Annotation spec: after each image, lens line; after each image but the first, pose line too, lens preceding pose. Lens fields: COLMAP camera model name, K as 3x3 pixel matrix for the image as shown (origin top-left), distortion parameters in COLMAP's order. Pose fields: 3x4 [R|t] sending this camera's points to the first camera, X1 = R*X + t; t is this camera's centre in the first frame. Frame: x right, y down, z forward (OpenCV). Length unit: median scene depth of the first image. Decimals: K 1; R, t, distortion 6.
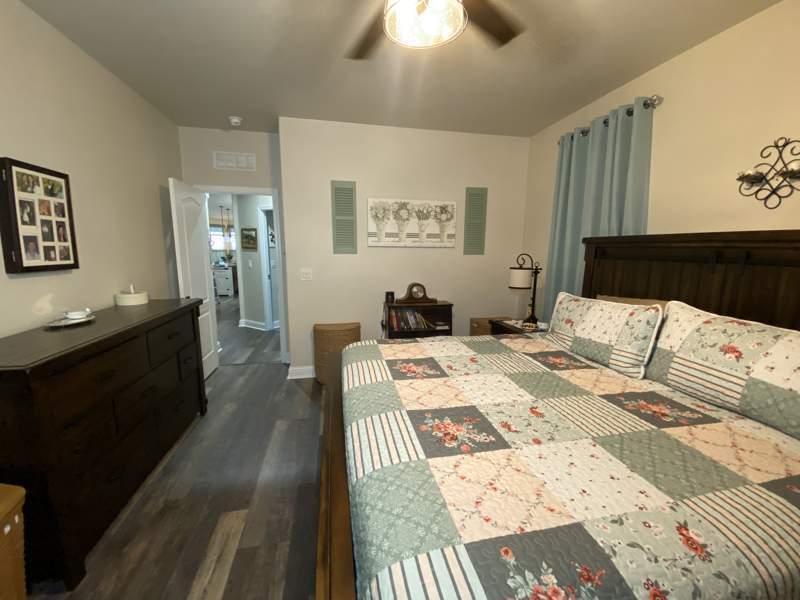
lens RADIAL K [[322.0, 0, 397.7], [0, 322.0, 301.4], [0, 0, 1]] dist [0.031285, -0.027295]
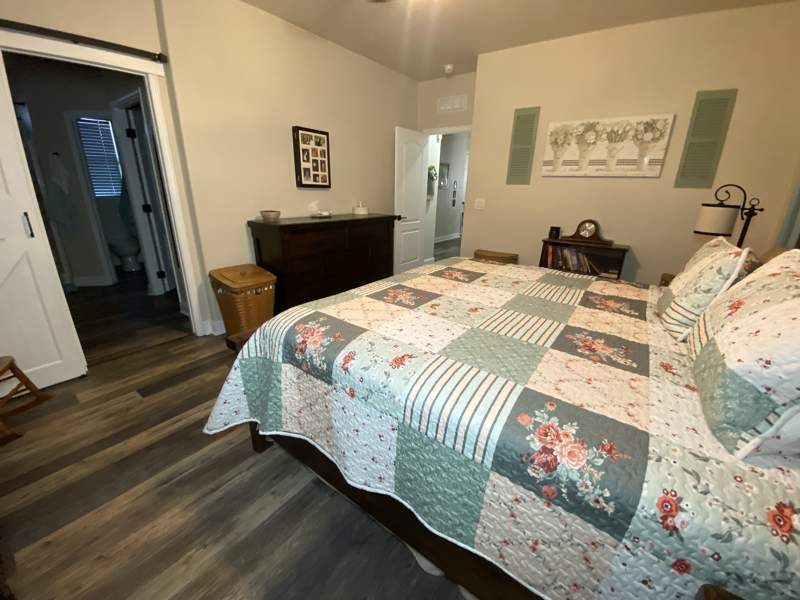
lens RADIAL K [[322.0, 0, 397.7], [0, 322.0, 301.4], [0, 0, 1]] dist [0.031285, -0.027295]
pose [[0.670537, 0.254903, -0.696710, 0.755974], [-0.135096, 0.965371, 0.223176, 0.062623], [0.729472, -0.055525, 0.681754, -0.007885]]
